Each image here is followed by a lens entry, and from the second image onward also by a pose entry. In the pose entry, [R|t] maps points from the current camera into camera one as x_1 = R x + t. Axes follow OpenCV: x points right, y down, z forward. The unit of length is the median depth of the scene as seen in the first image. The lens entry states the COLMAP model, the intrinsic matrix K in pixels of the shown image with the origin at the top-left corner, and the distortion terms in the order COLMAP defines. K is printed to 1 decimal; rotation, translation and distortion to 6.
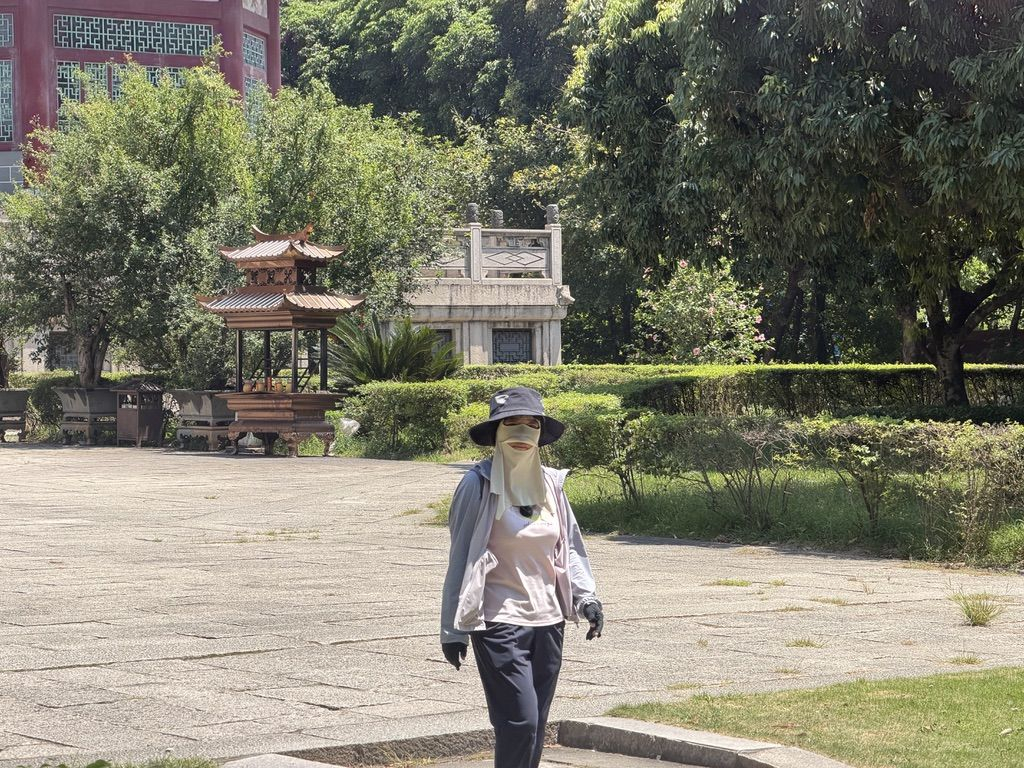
lens RADIAL K [[3116.2, 0, 512.0], [0, 3116.2, 384.0], [0, 0, 1]] dist [0.533370, 0.092286]
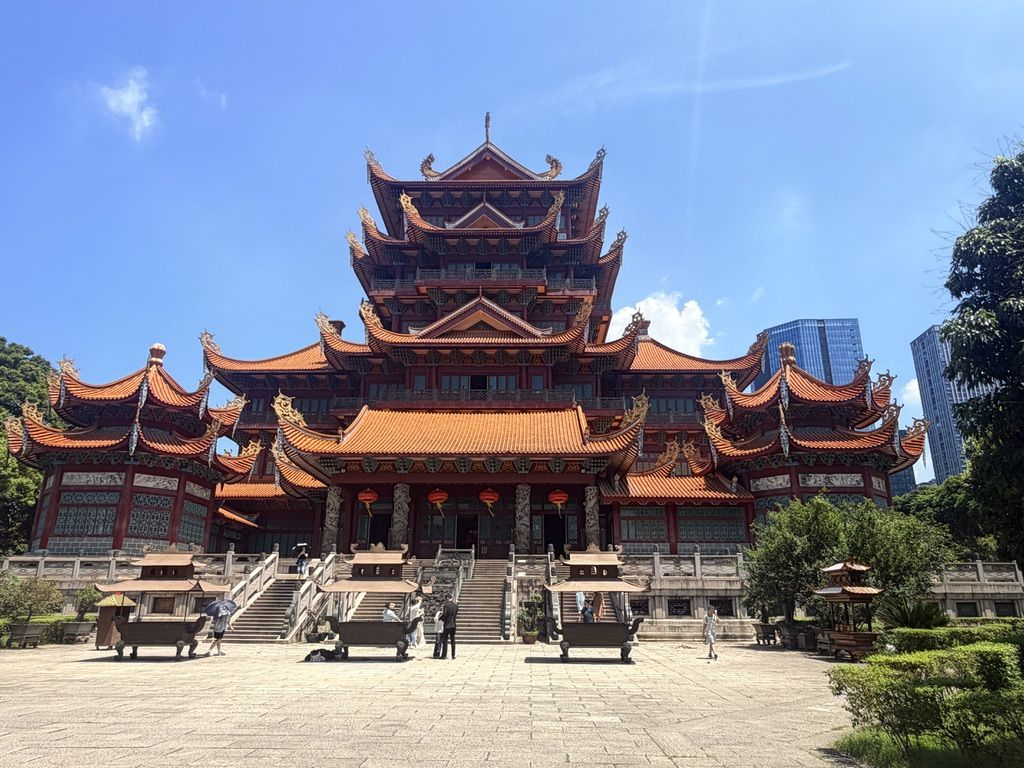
lens RADIAL K [[717.1, 0, 512.0], [0, 717.1, 384.0], [0, 0, 1]] dist [0.000909, 0.002415]
pose [[0.815767, -0.158358, -0.556280, 0.040373], [-0.018262, 0.954256, -0.298432, -0.008411], [0.578093, 0.253609, 0.775559, 0.383886]]
